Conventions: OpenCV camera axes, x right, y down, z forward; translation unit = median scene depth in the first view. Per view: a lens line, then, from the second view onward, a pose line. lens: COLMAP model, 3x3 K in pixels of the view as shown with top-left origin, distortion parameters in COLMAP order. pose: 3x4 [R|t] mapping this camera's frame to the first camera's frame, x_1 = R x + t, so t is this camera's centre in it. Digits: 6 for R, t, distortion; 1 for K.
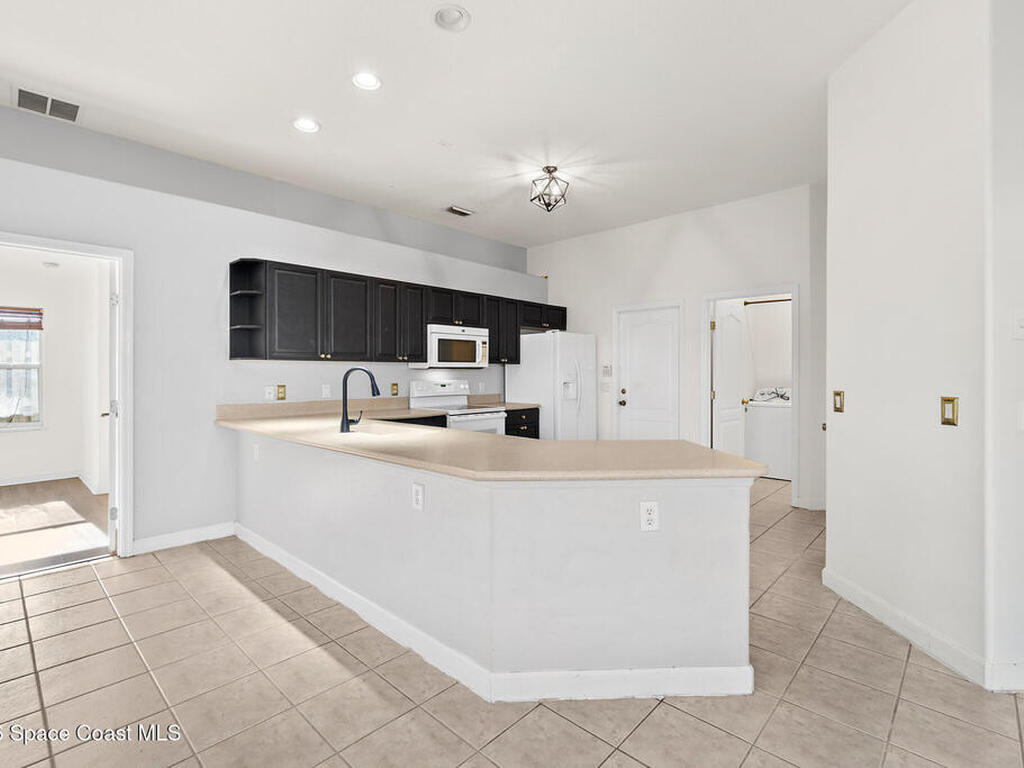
lens RADIAL K [[497.9, 0, 505.9], [0, 497.9, 373.0], [0, 0, 1]] dist [-0.000171, 0.000000]
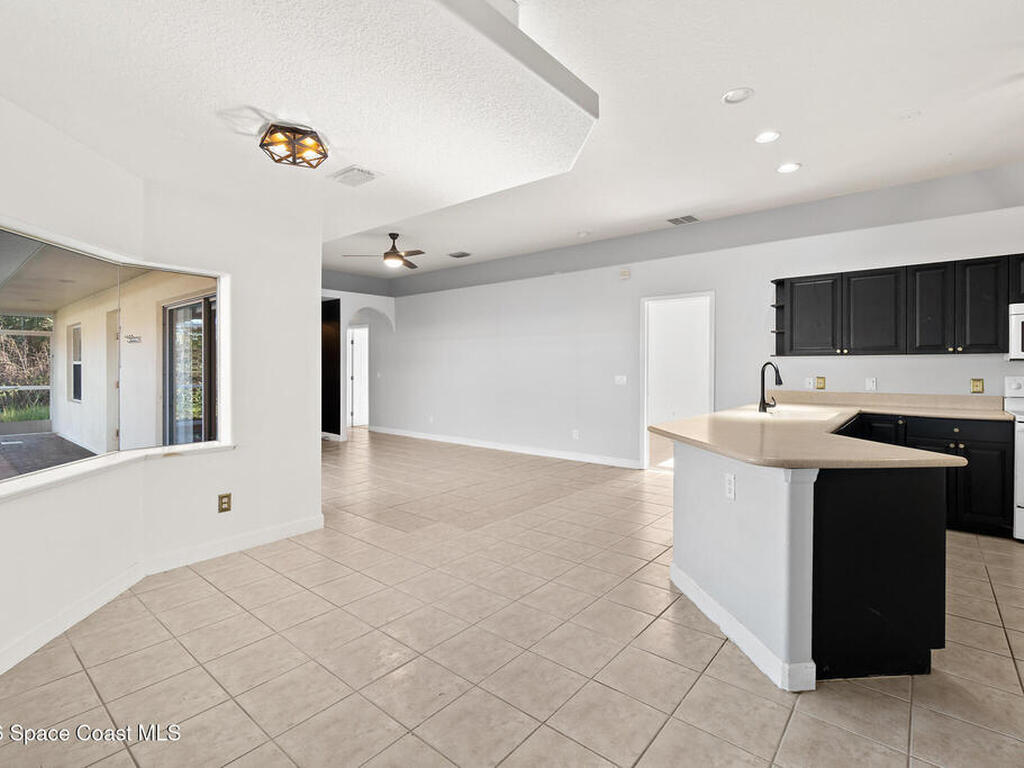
lens RADIAL K [[497.1, 0, 500.9], [0, 497.1, 373.3], [0, 0, 1]] dist [0.001810, 0.000461]
pose [[0.054386, 0.013099, -0.998434, 0.565952], [-0.000781, 0.999914, 0.013076, 0.001052], [0.998520, 0.000069, 0.054392, 0.151283]]
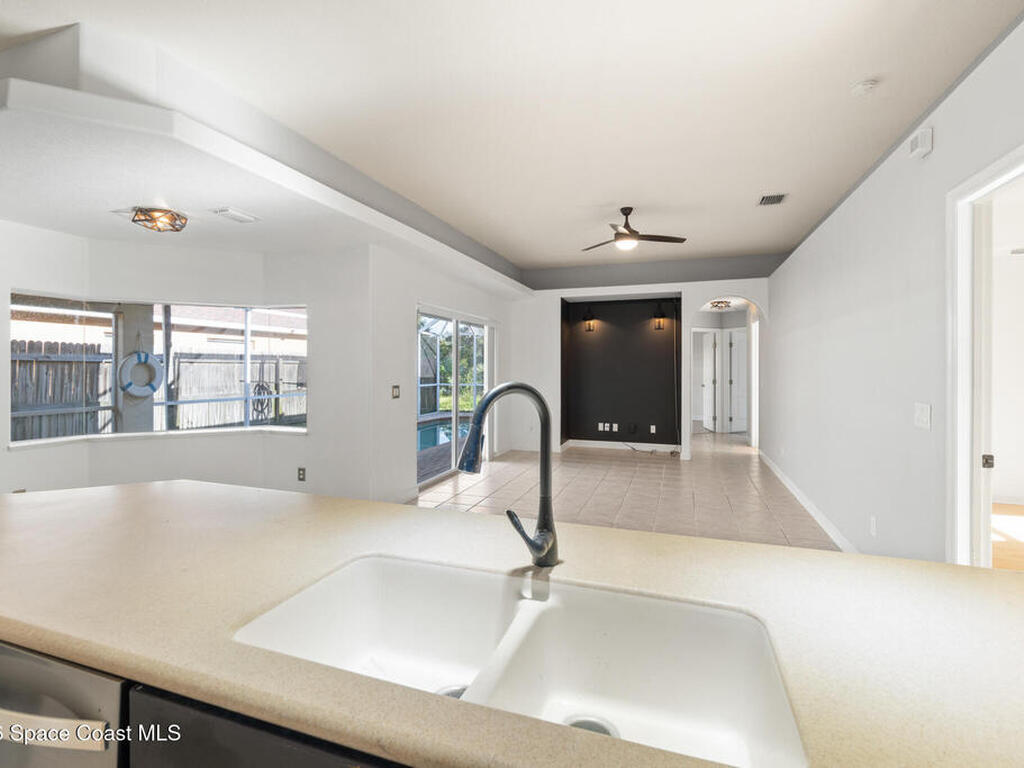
lens RADIAL K [[498.9, 0, 506.7], [0, 498.9, 368.7], [0, 0, 1]] dist [-0.002570, -0.000037]
pose [[-0.911746, 0.000784, -0.410753, -0.089971], [-0.001840, 0.999980, 0.005993, -0.014039], [0.410750, 0.006220, -0.911727, 0.800882]]
